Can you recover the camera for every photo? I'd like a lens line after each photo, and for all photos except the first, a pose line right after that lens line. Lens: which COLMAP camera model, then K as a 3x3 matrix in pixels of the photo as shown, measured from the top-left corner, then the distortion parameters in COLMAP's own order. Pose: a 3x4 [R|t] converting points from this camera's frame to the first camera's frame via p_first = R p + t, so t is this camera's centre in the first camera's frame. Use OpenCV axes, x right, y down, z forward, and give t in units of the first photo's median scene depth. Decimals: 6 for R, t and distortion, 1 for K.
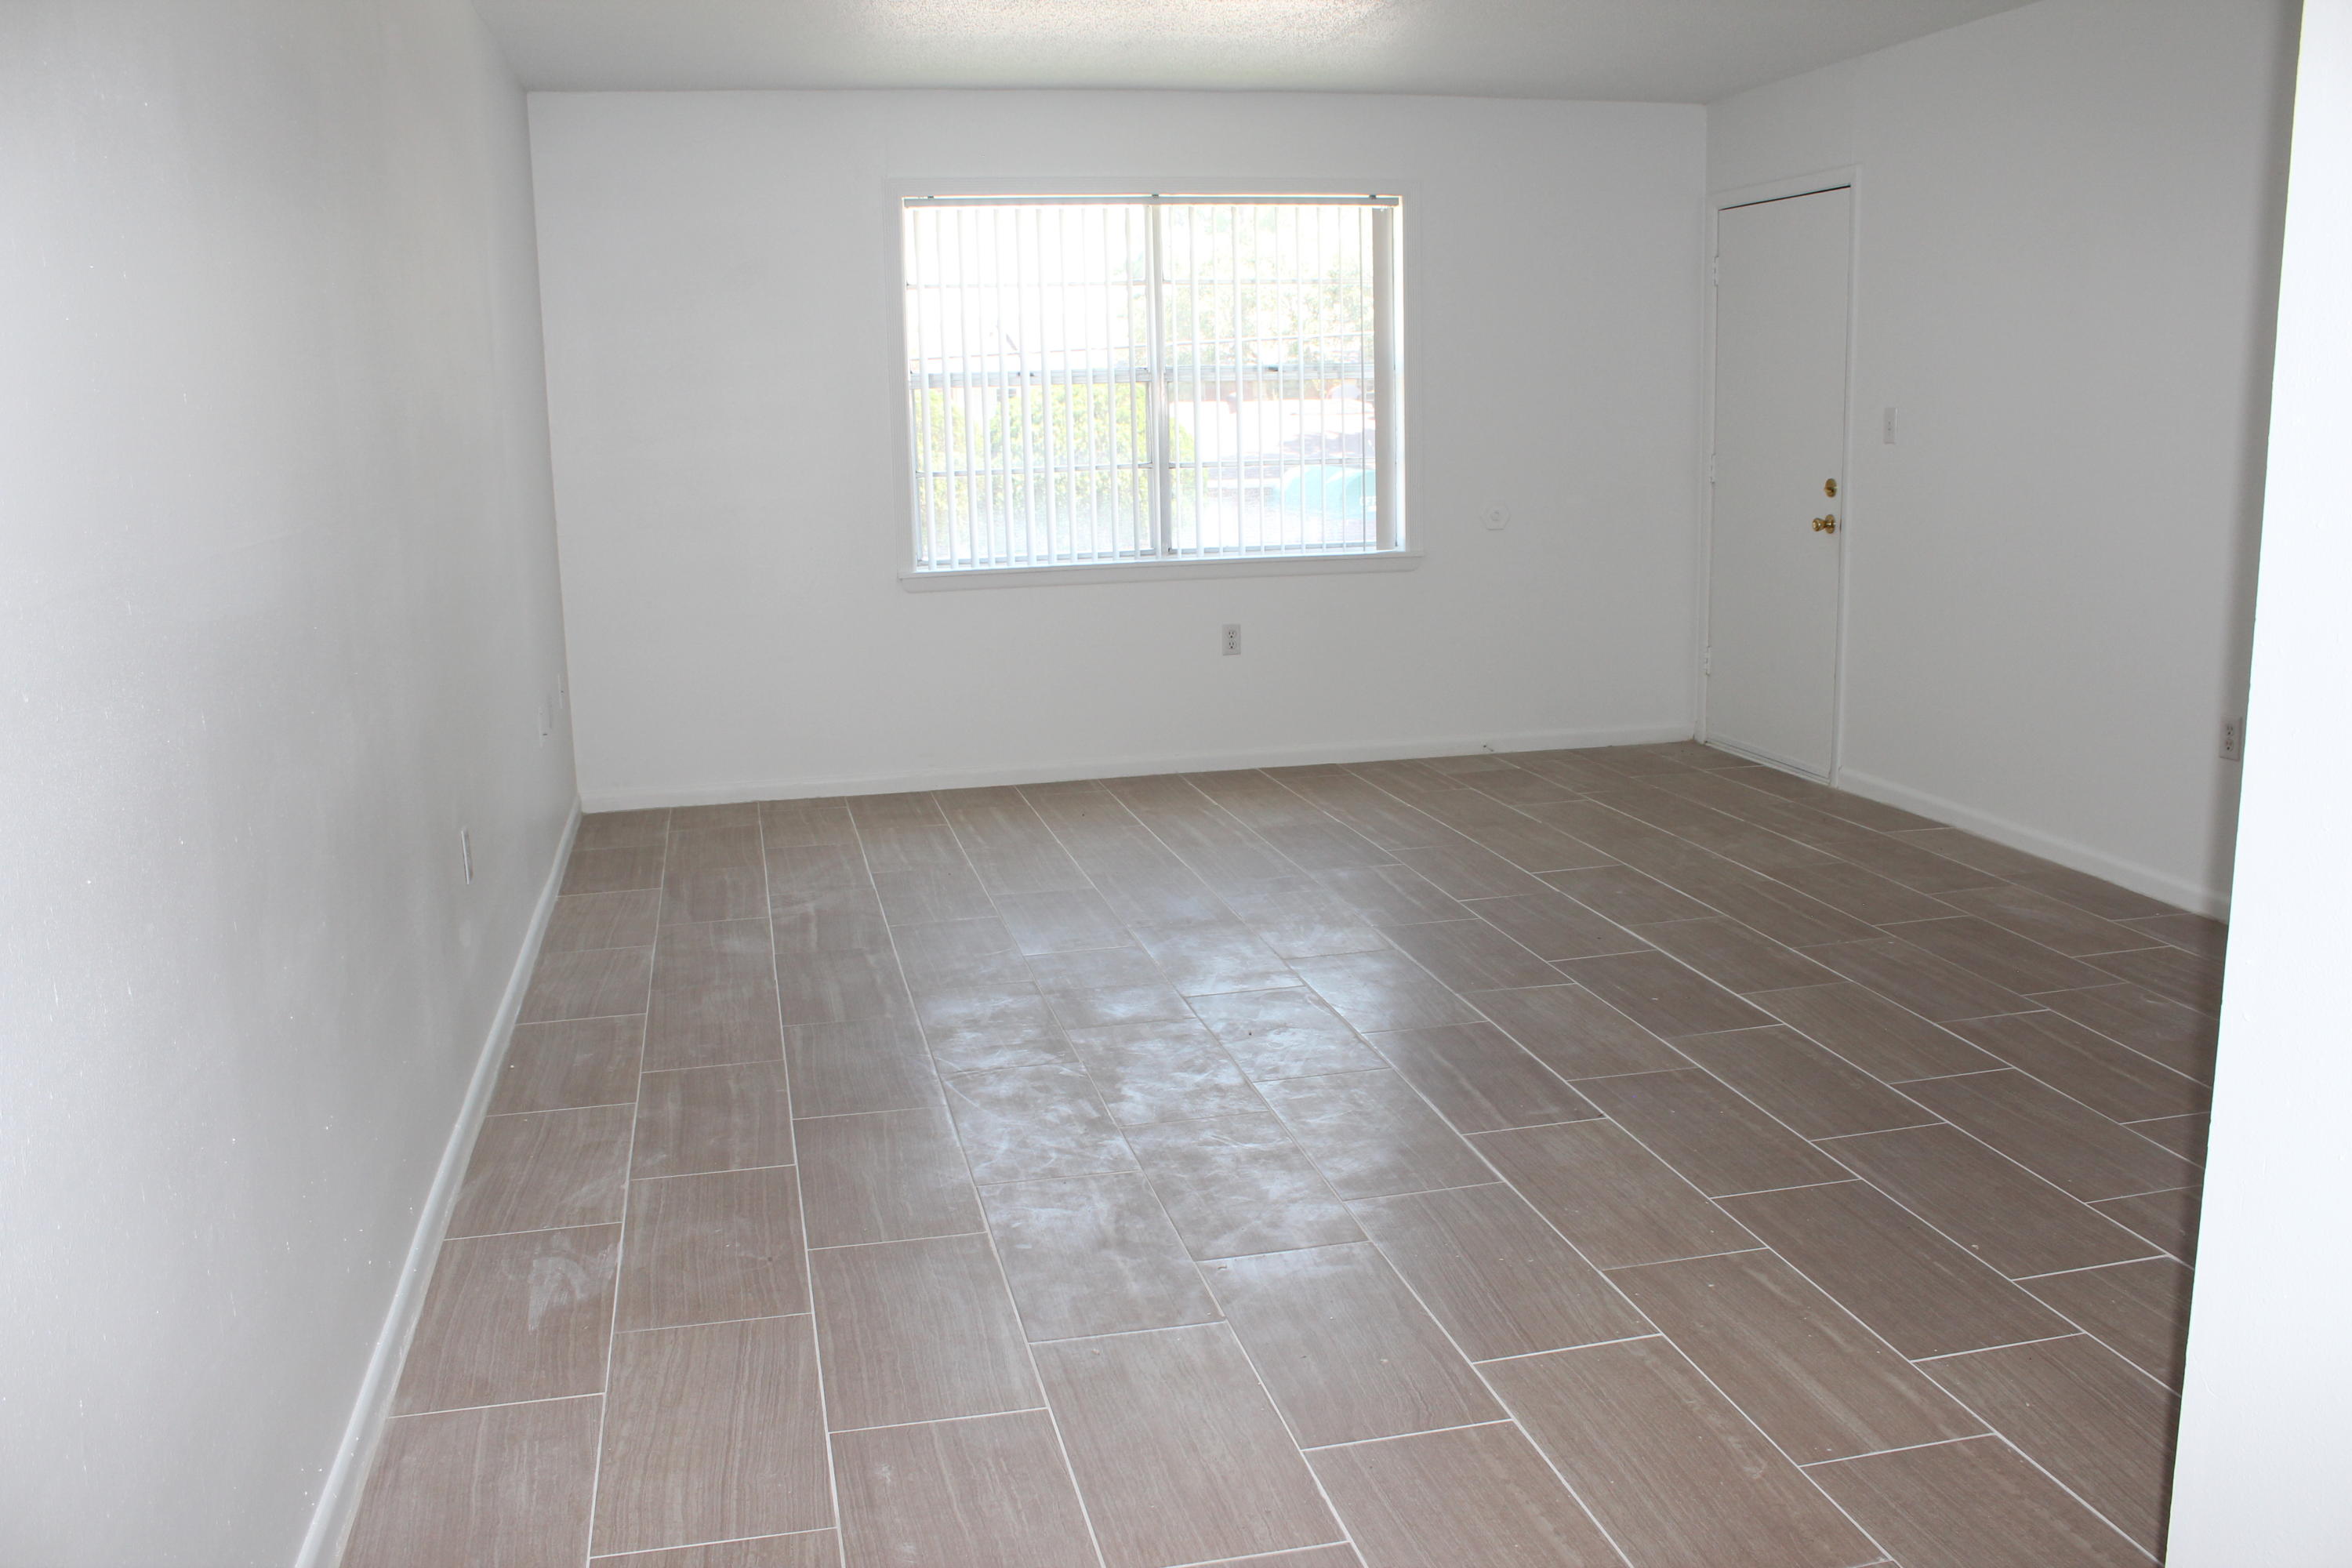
lens RADIAL K [[1952.0, 0, 1183.1], [0, 1952.0, 795.0], [0, 0, 1]] dist [-0.167887, 0.149201]
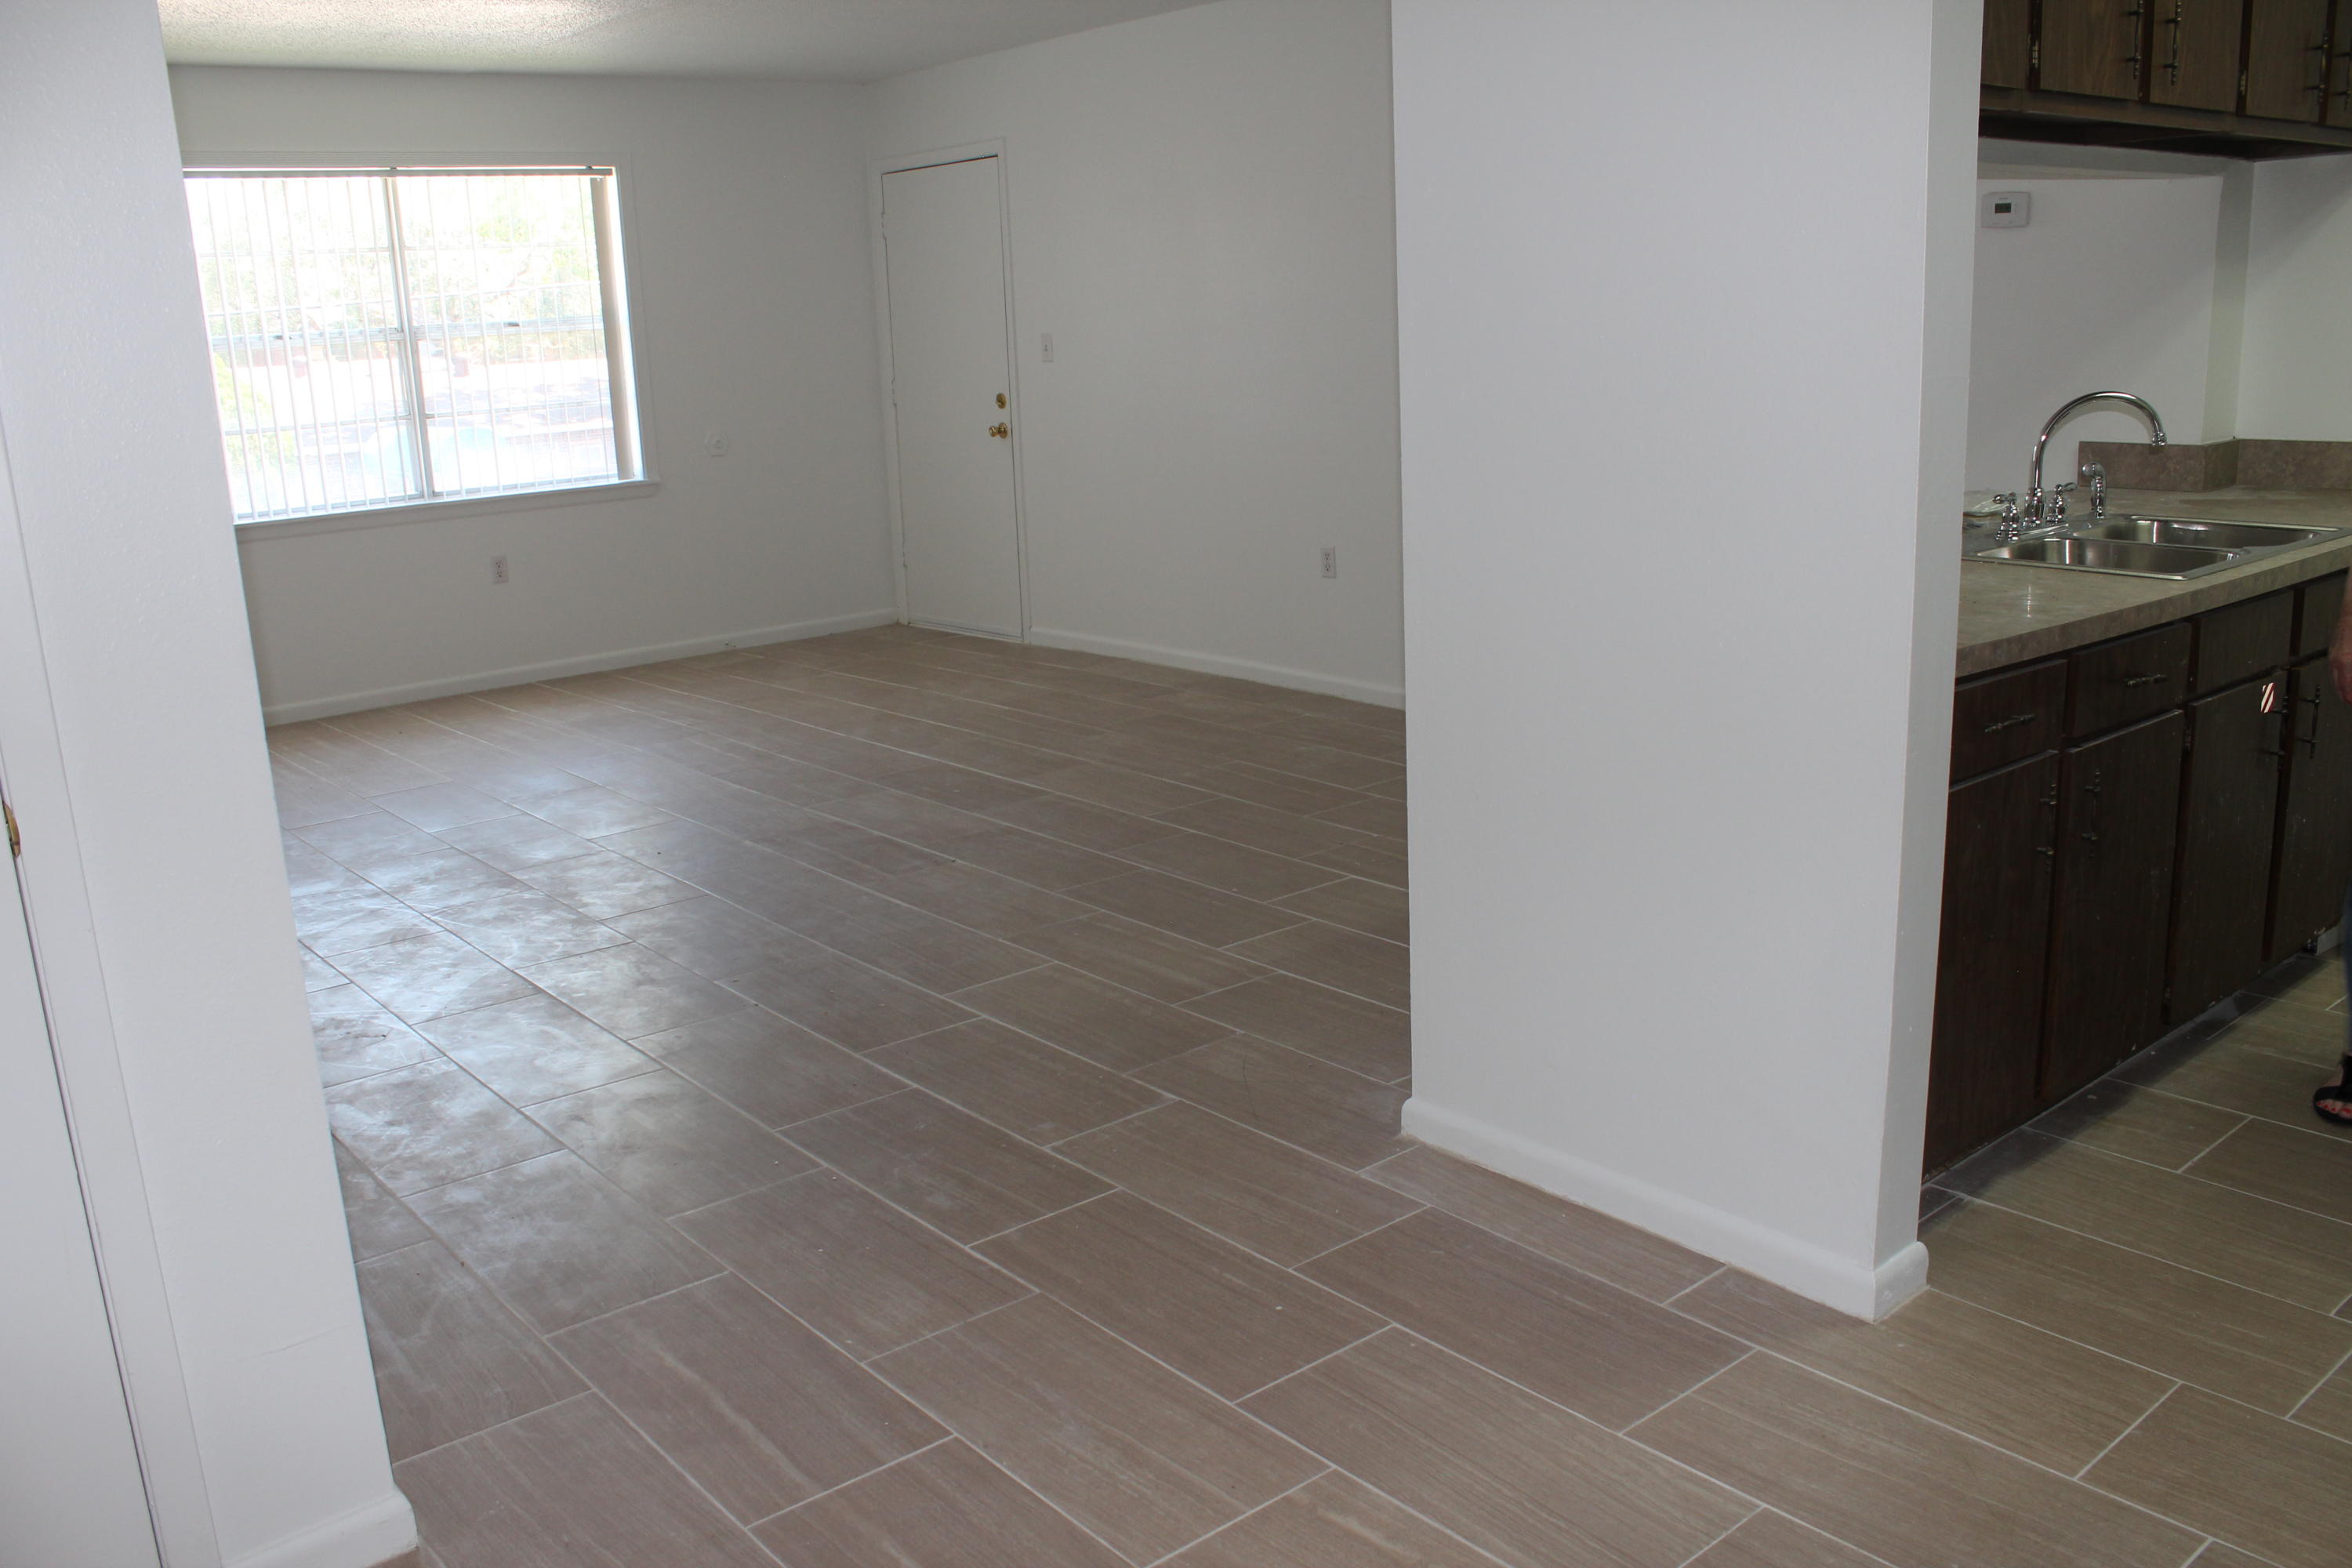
lens RADIAL K [[1952.0, 0, 1183.1], [0, 1952.0, 795.0], [0, 0, 1]] dist [-0.167887, 0.149201]
pose [[0.892090, -0.124103, 0.434481, -0.225722], [0.111611, 0.992269, 0.054265, 0.063237], [-0.437857, 0.000084, 0.899045, -0.296506]]
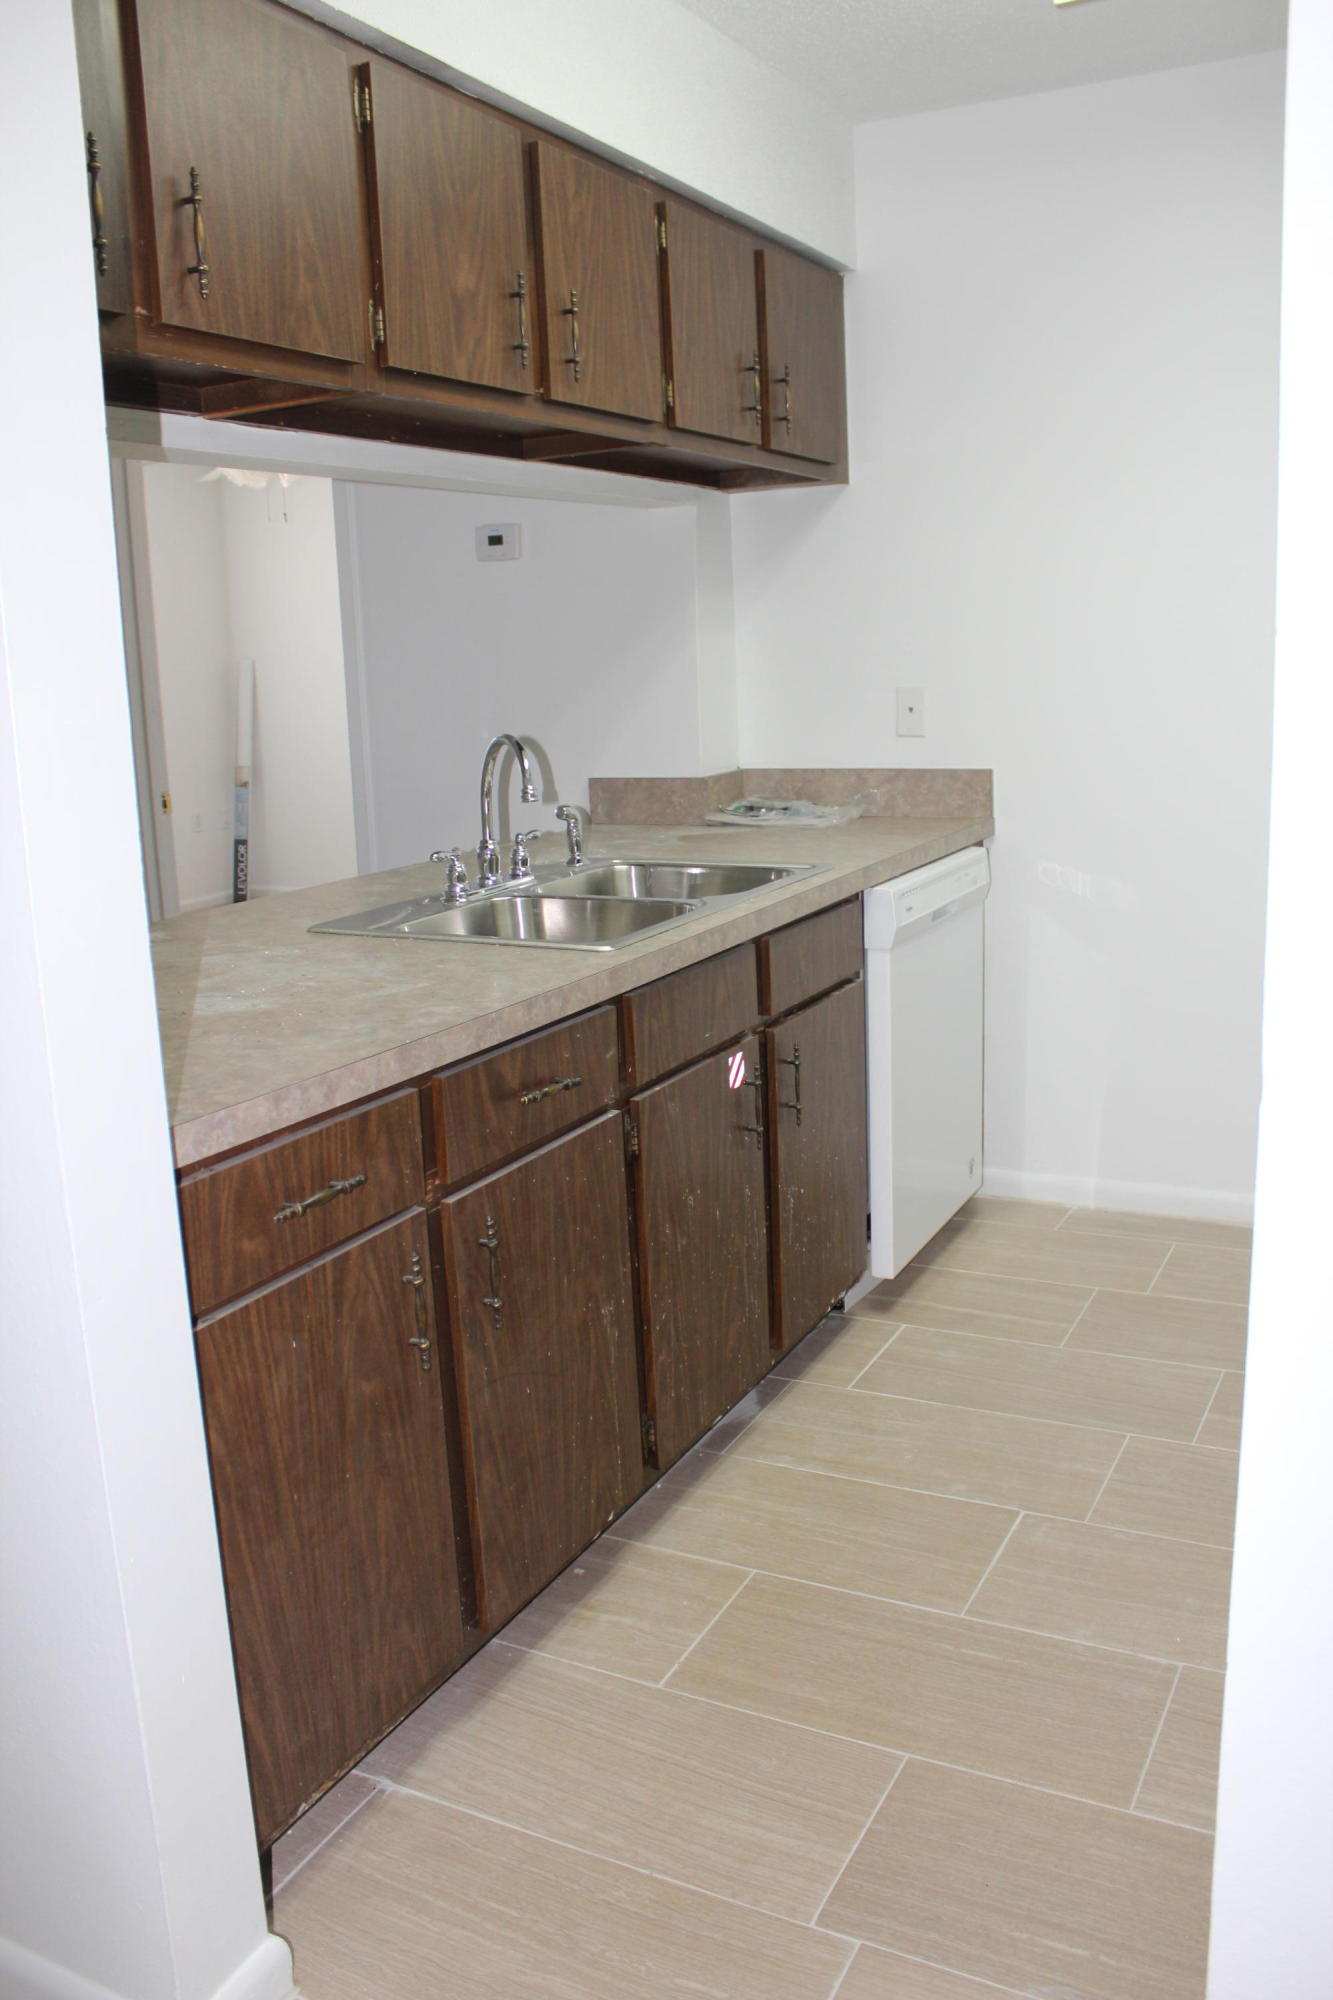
lens RADIAL K [[1659.9, 0, 695.5], [0, 1659.9, 996.0], [0, 0, 1]] dist [-0.167887, 0.149201]
pose [[0.640027, -0.164824, 0.750465, 0.102599], [0.178554, 0.981887, 0.063373, 0.046767], [-0.747318, 0.093439, 0.657864, -0.164514]]
